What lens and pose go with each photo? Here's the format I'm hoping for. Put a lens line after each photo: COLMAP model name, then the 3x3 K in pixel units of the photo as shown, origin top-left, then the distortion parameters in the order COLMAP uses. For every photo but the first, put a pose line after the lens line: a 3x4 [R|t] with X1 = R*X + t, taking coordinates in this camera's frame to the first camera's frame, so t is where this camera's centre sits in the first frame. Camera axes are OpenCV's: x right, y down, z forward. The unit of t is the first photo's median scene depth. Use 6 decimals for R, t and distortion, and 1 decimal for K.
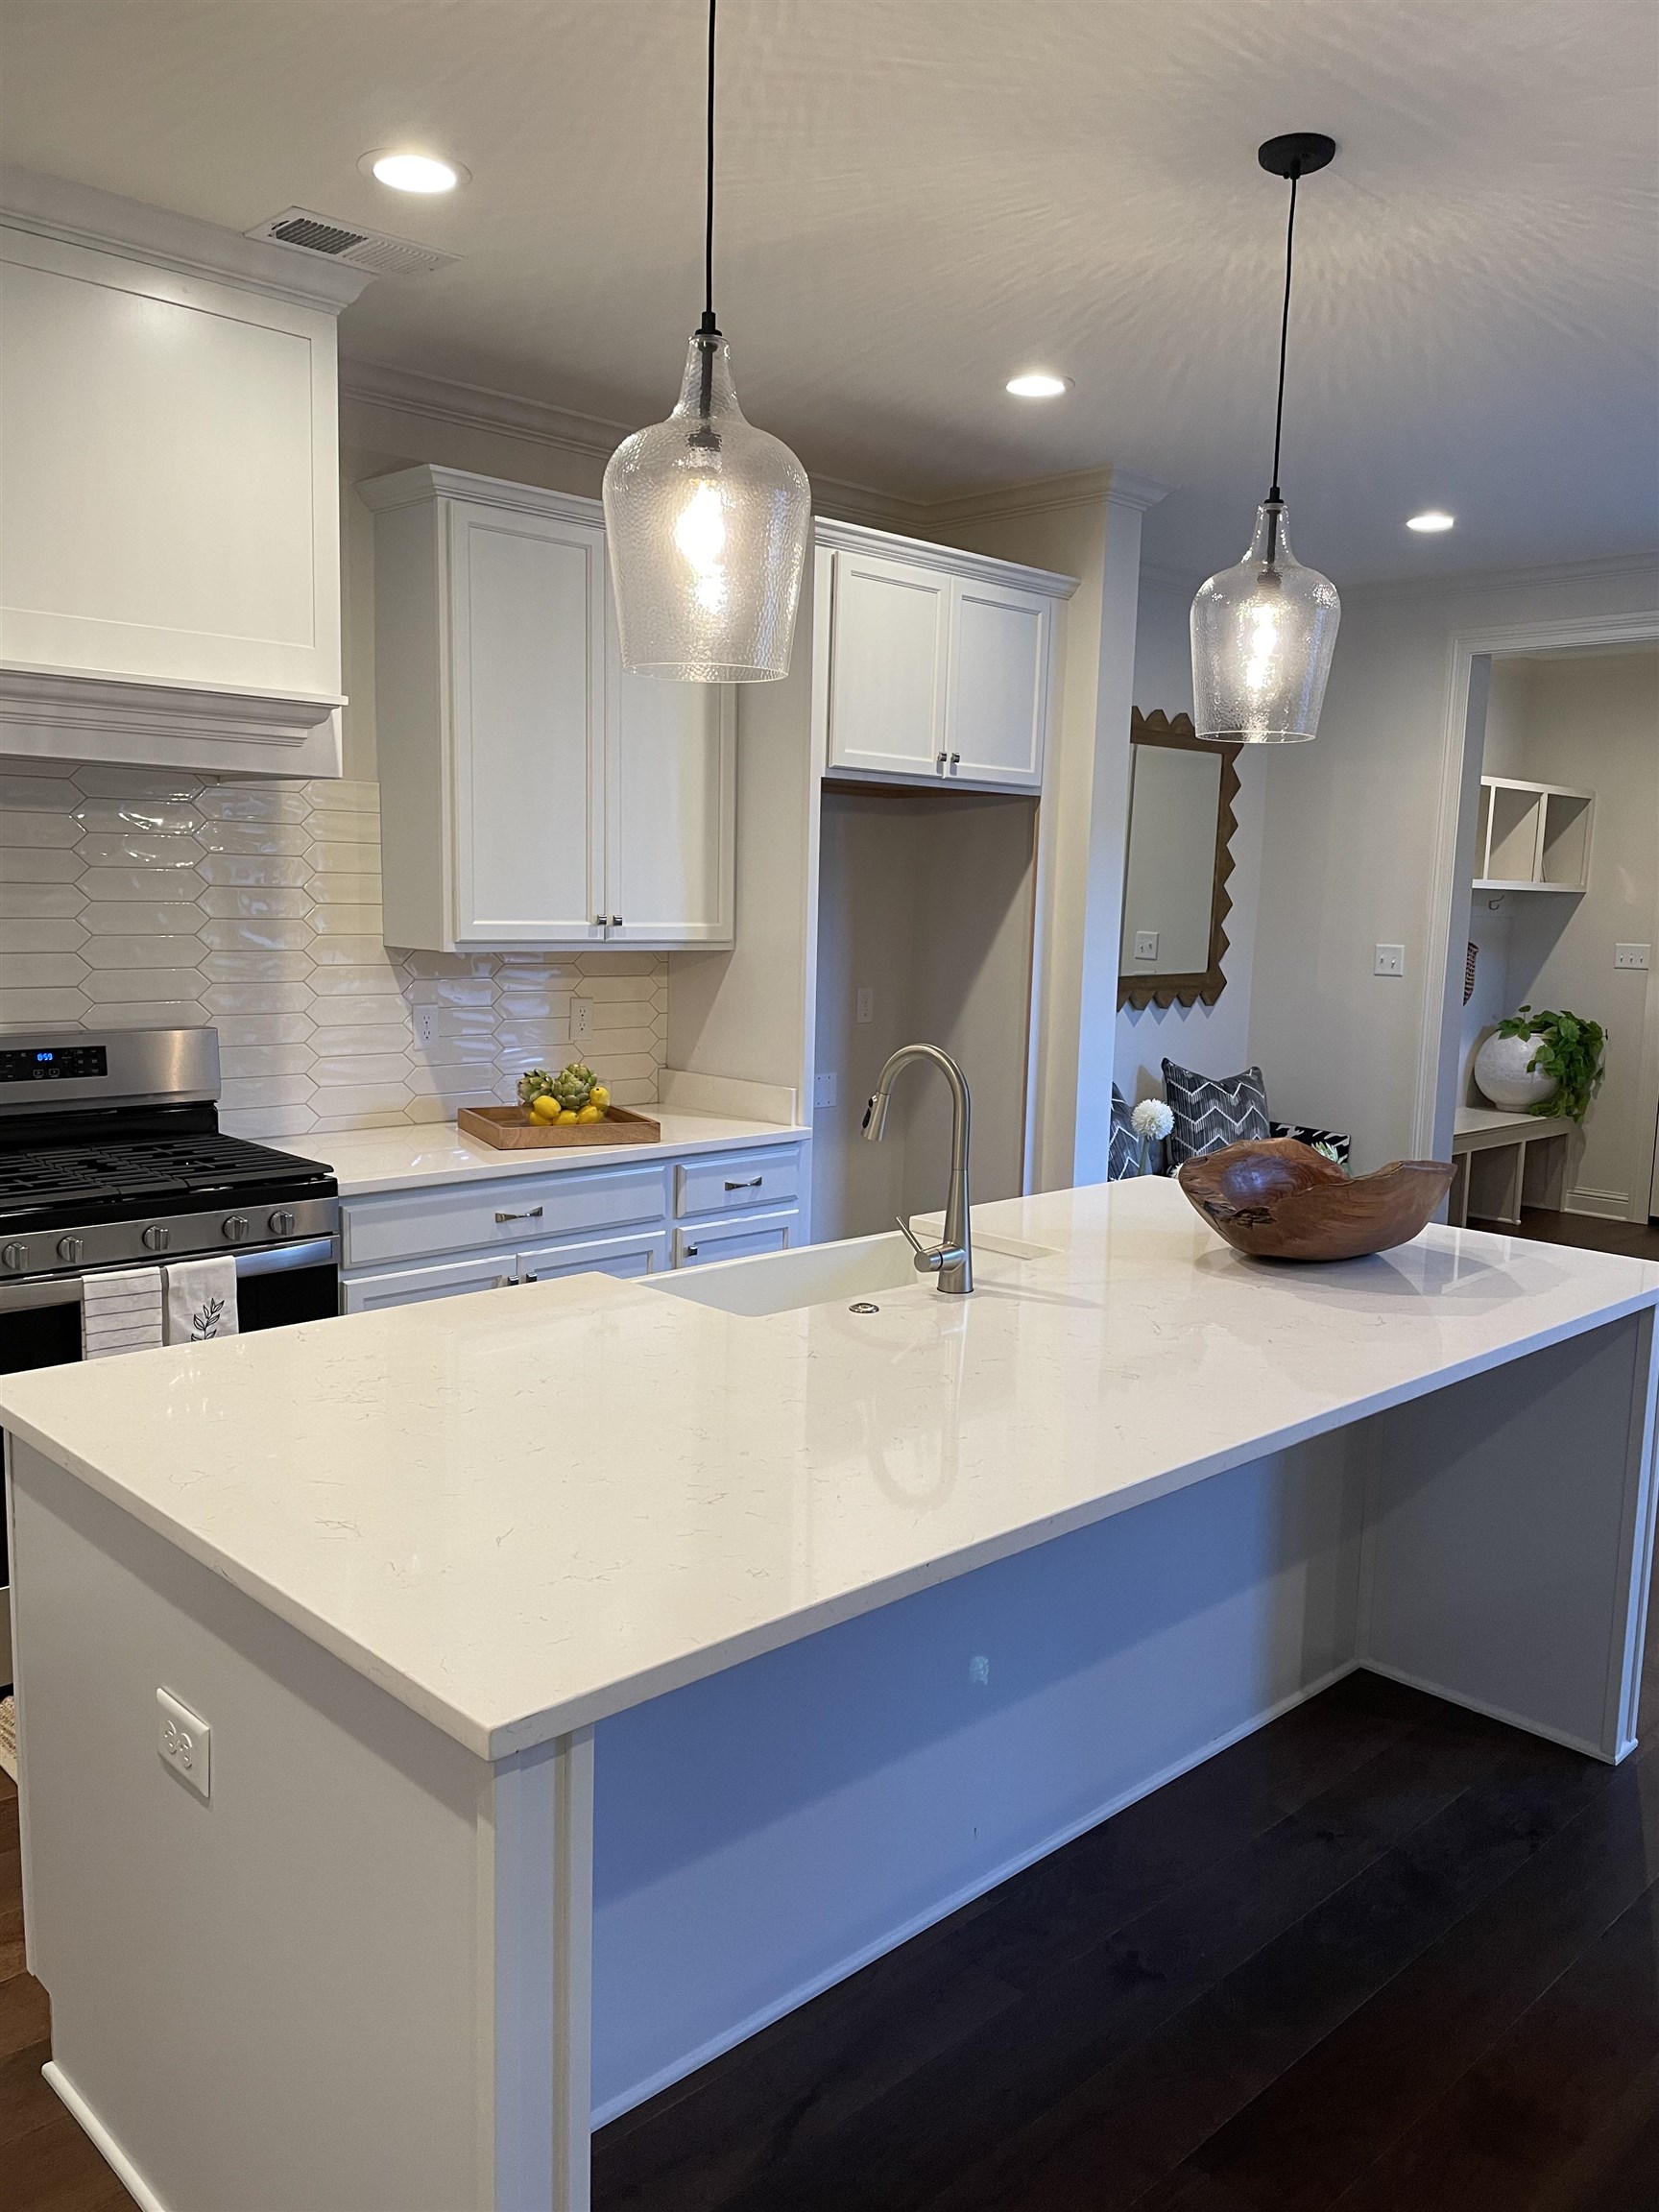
lens RADIAL K [[1671.9, 0, 826.9], [0, 1671.9, 1104.8], [0, 0, 1]] dist [-0.004177, -0.011980]
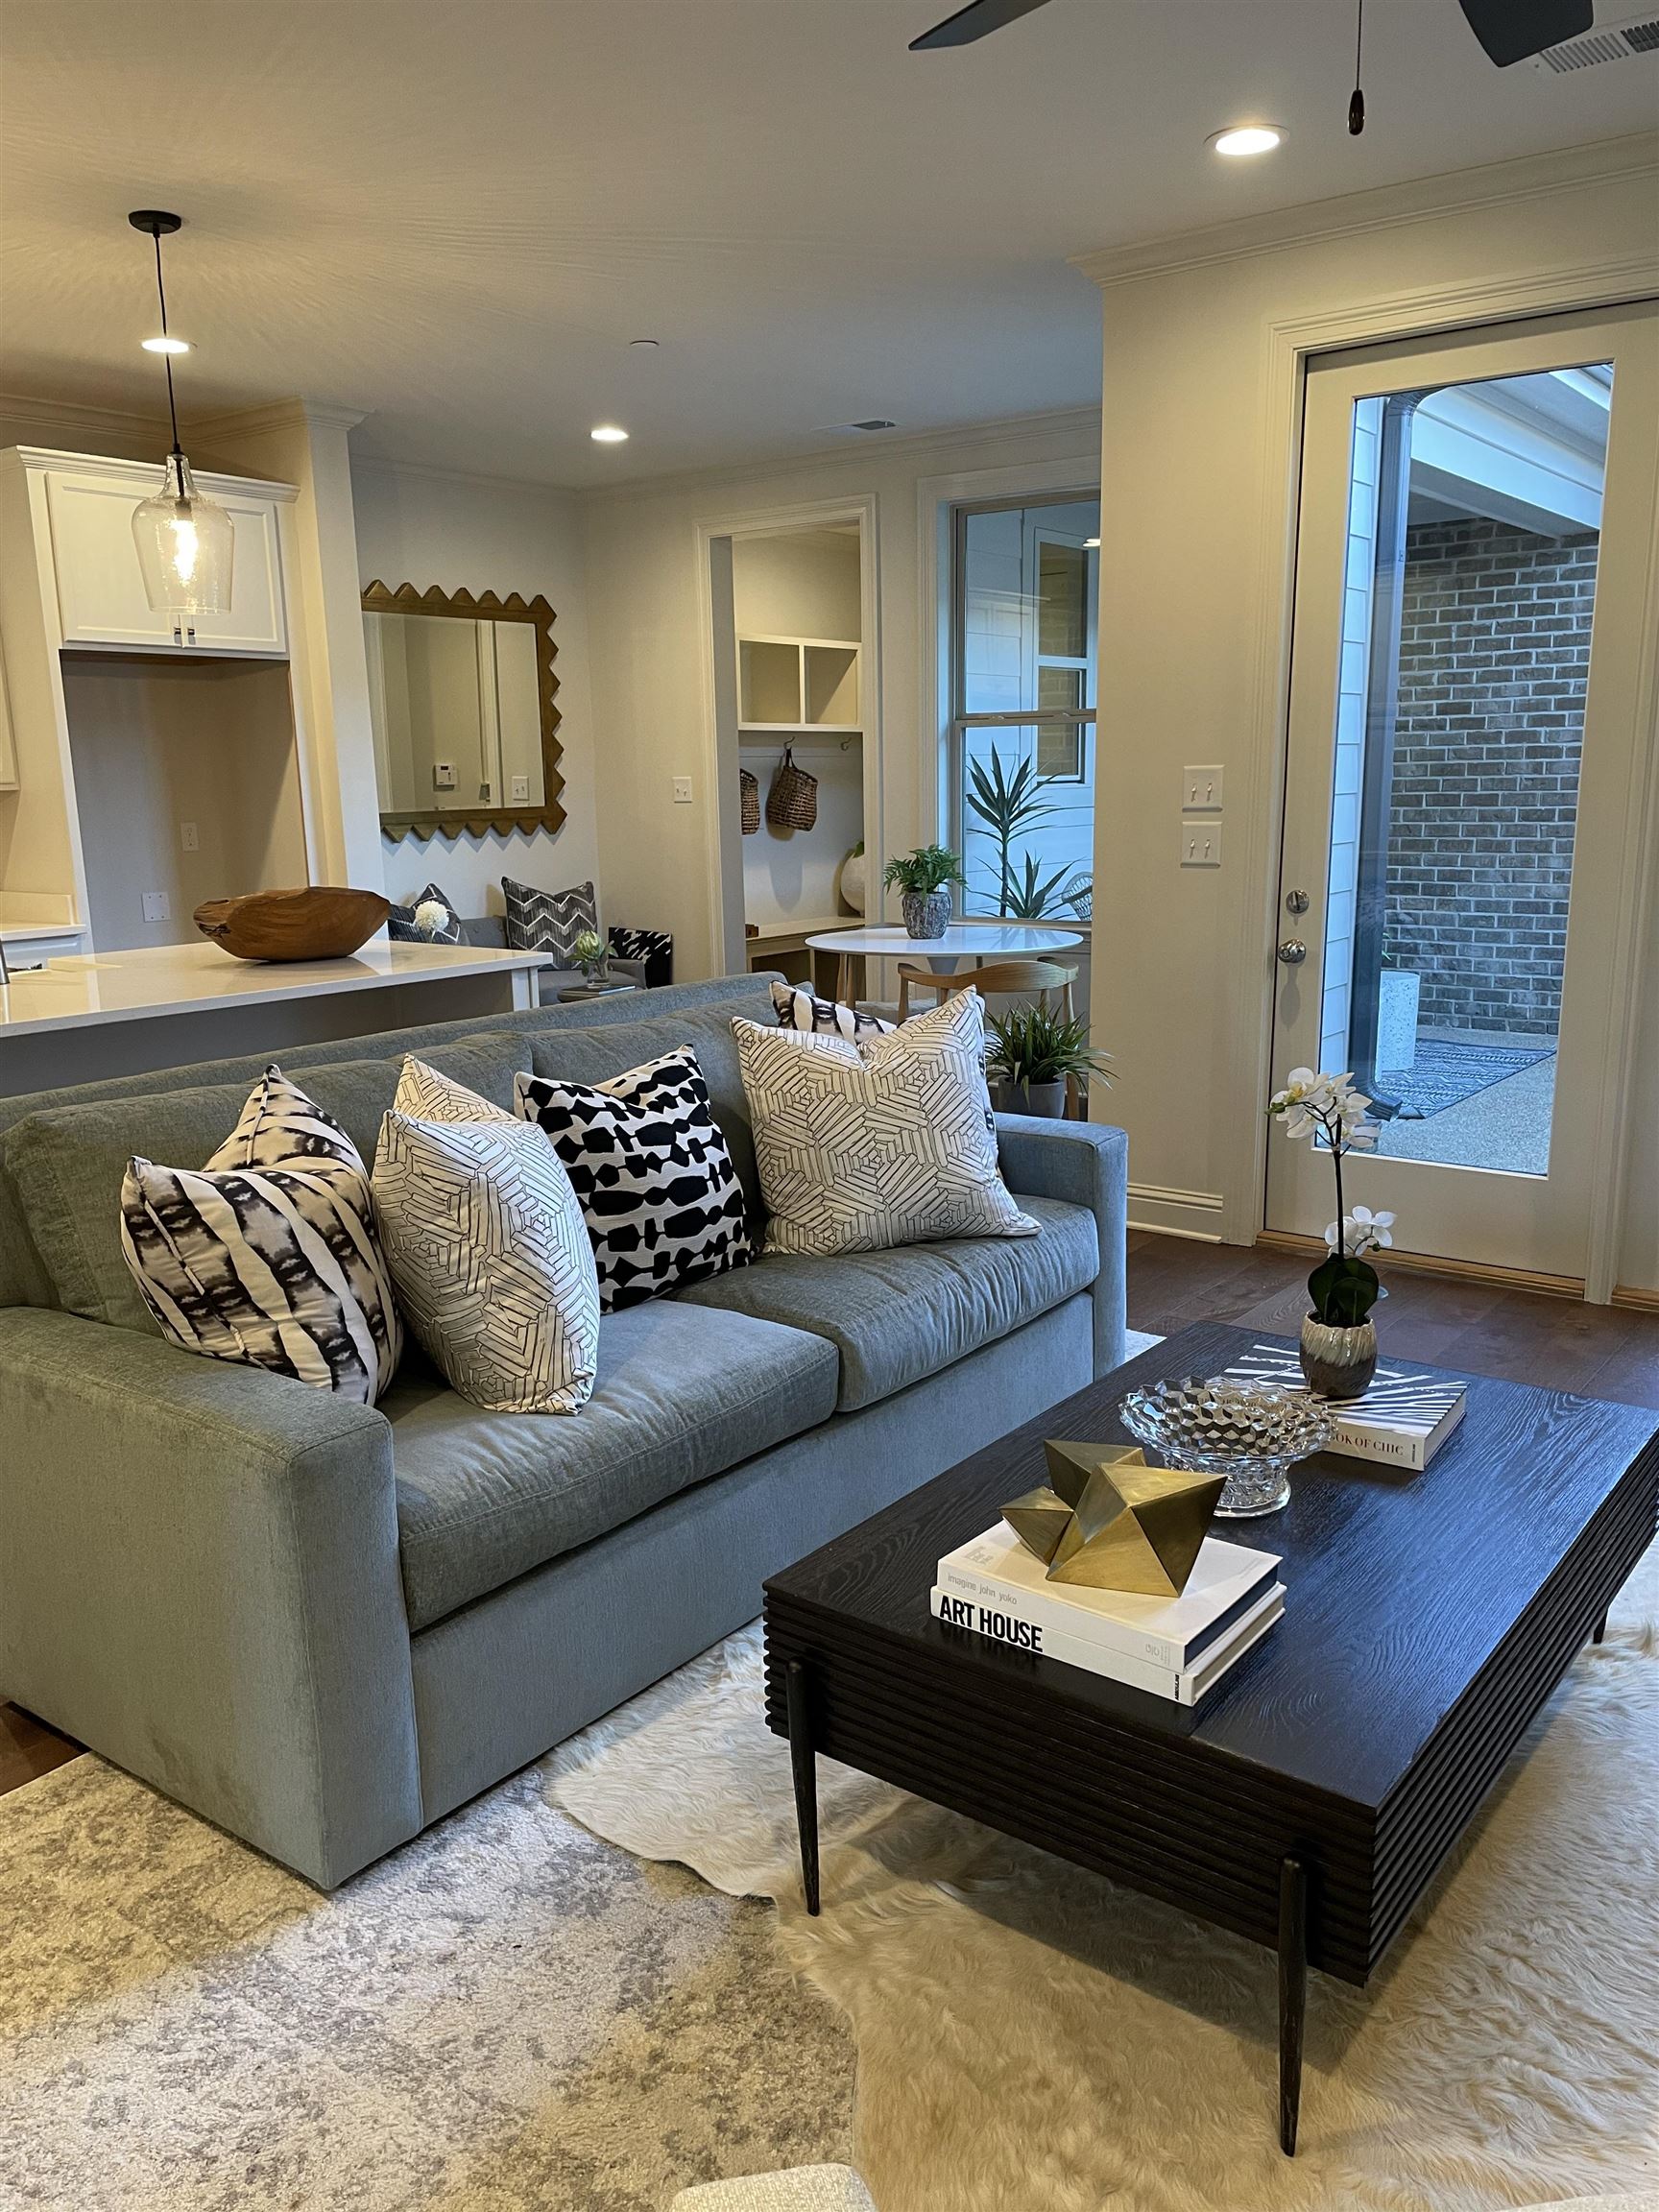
lens RADIAL K [[1671.9, 0, 835.7], [0, 1671.9, 1115.5], [0, 0, 1]] dist [-0.004177, -0.011980]
pose [[0.984103, -0.073035, 0.161885, 0.258027], [0.060859, 0.995020, 0.078941, 0.071822], [-0.166844, -0.067834, 0.983647, -0.290488]]
